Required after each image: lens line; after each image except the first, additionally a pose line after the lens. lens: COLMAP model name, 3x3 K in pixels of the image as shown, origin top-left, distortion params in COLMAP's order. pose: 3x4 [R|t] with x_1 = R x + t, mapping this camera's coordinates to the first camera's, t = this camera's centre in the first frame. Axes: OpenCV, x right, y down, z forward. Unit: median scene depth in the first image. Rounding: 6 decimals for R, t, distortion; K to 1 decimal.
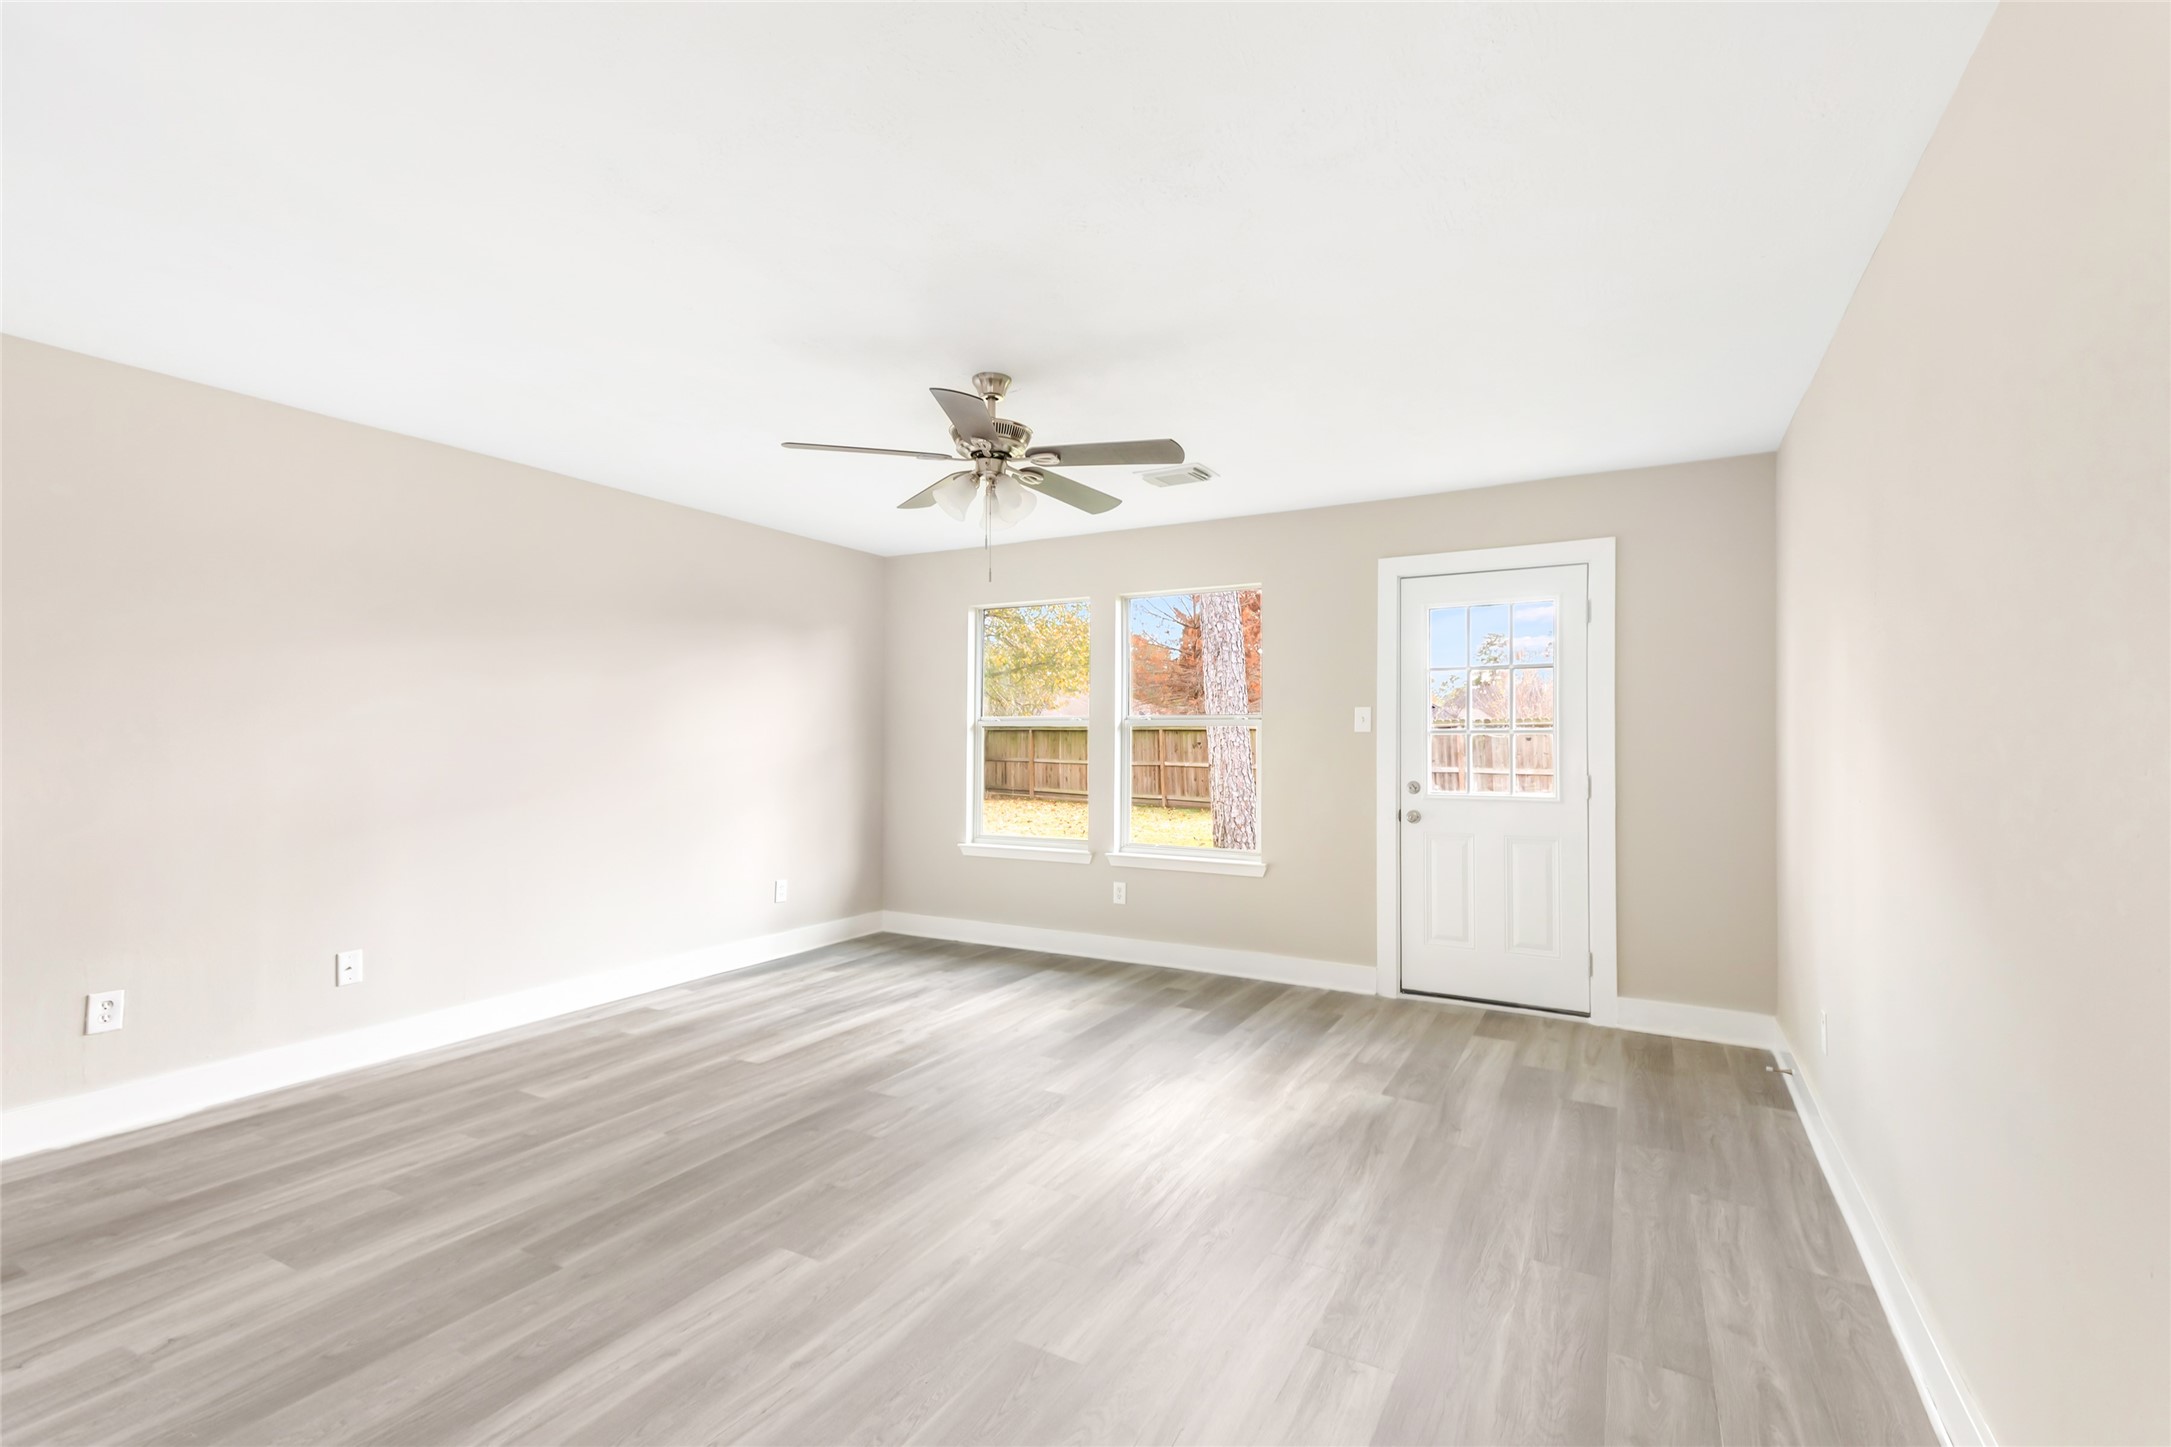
lens RADIAL K [[1000.2, 0, 1079.9], [0, 1000.2, 744.4], [0, 0, 1]] dist [-0.000668, -0.000289]
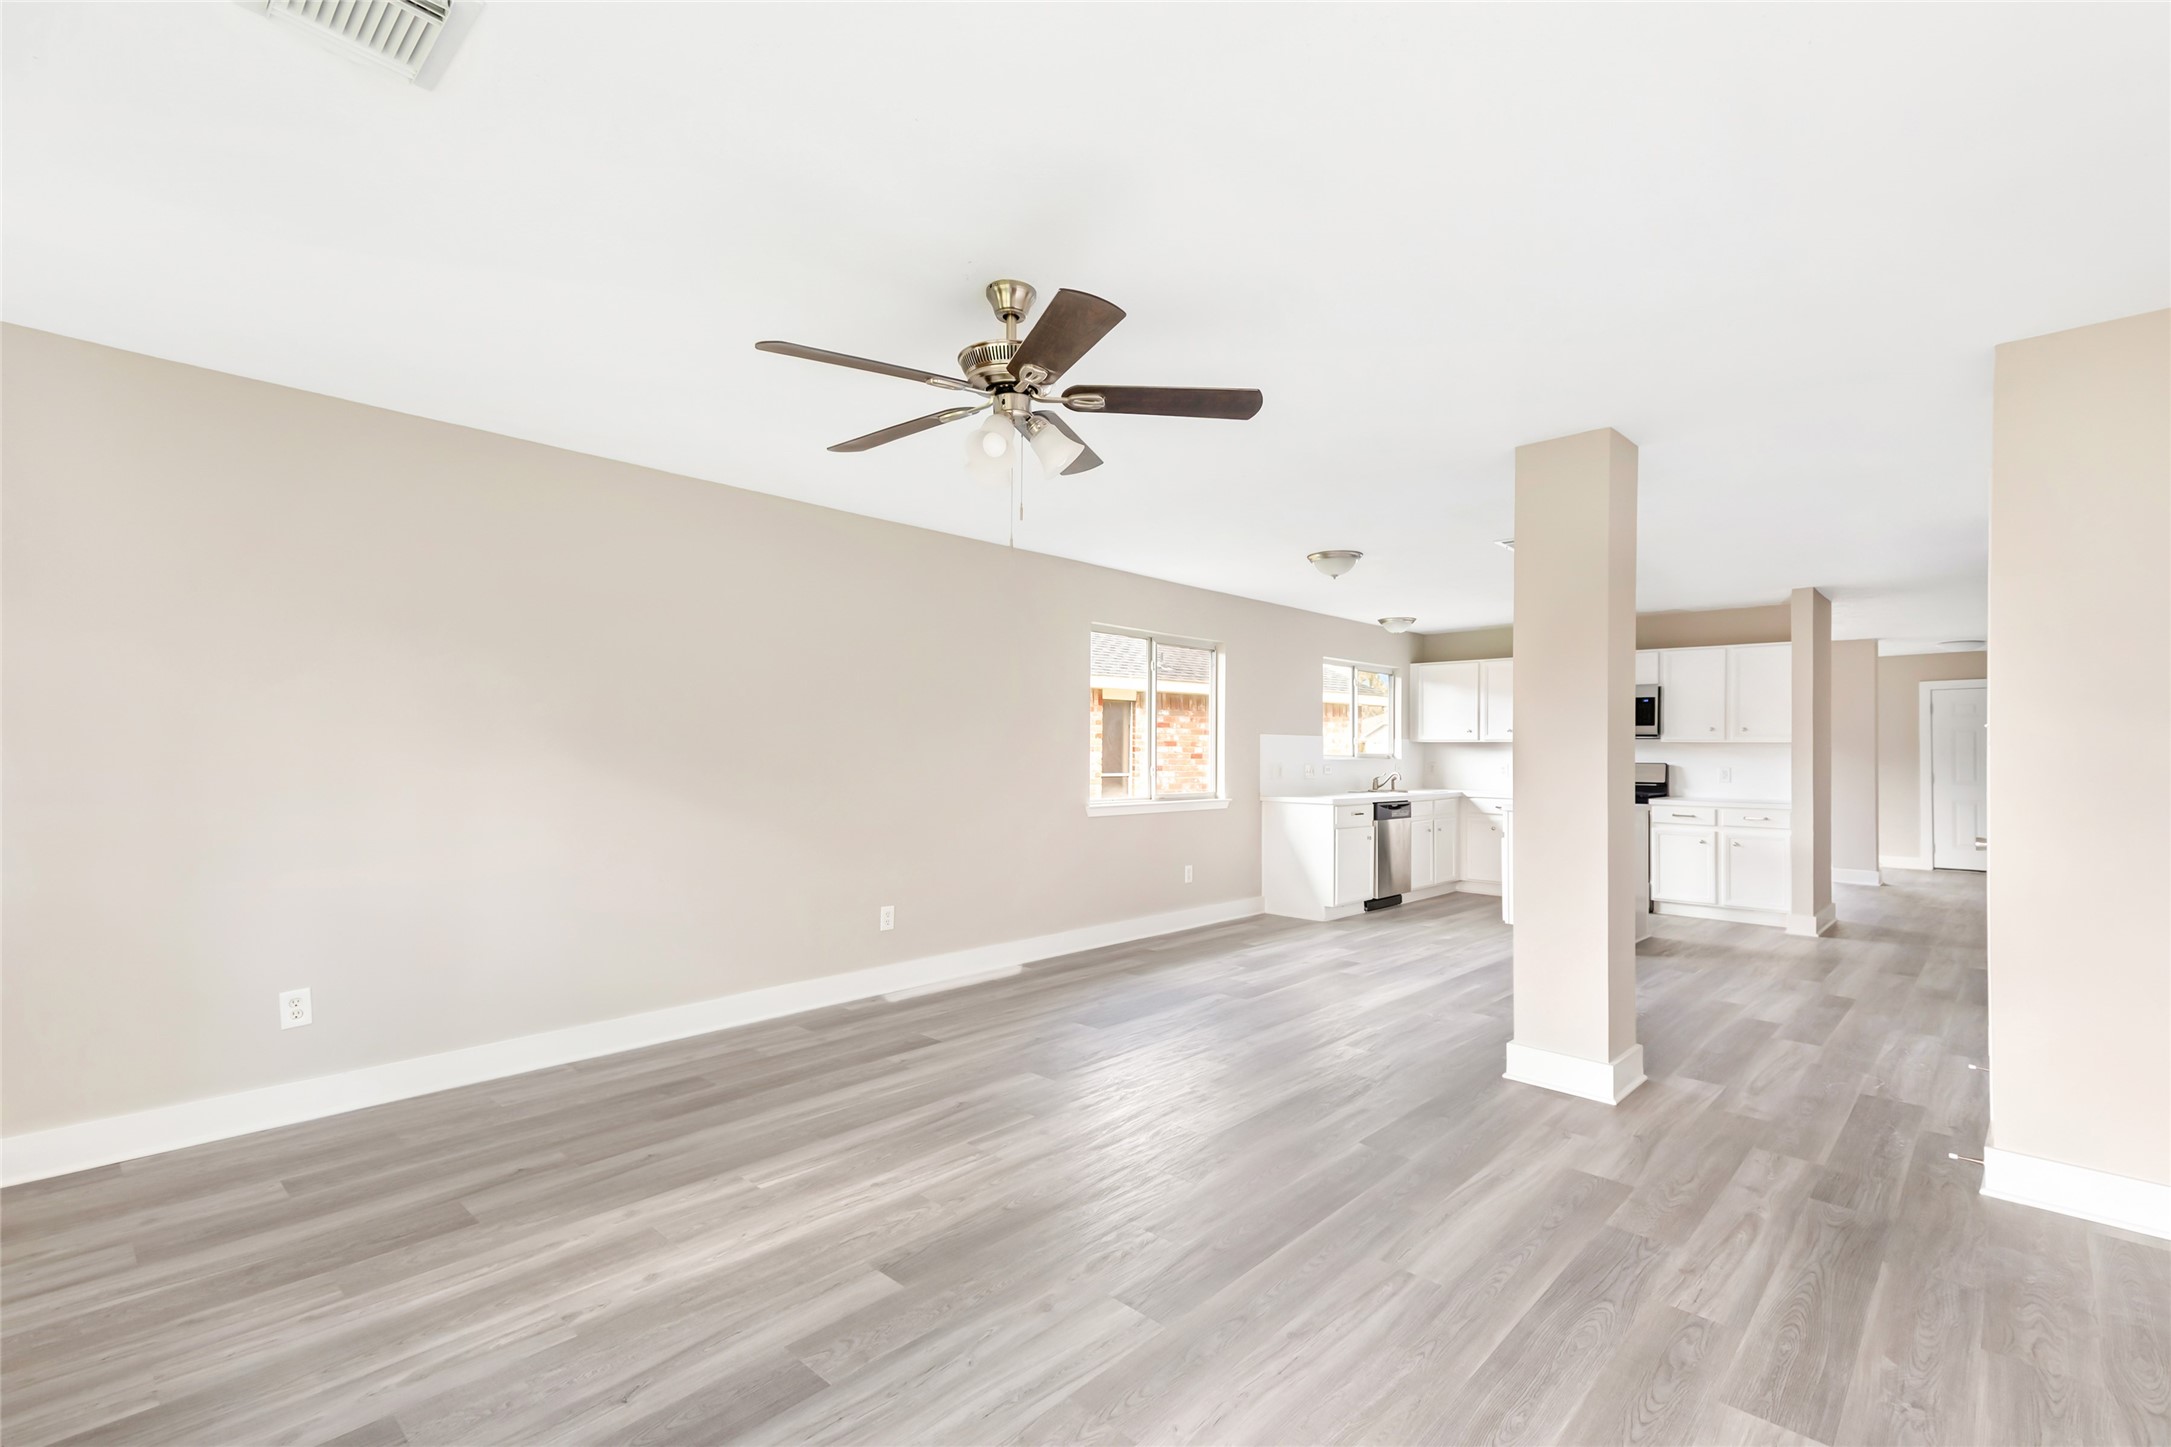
lens RADIAL K [[1000.2, 0, 1079.9], [0, 1000.2, 744.4], [0, 0, 1]] dist [-0.000668, -0.000289]
pose [[-0.972158, -0.011068, 0.234063, -0.359854], [-0.011863, 0.999928, -0.001990, -0.014178], [-0.234024, -0.004711, -0.972219, 1.901223]]
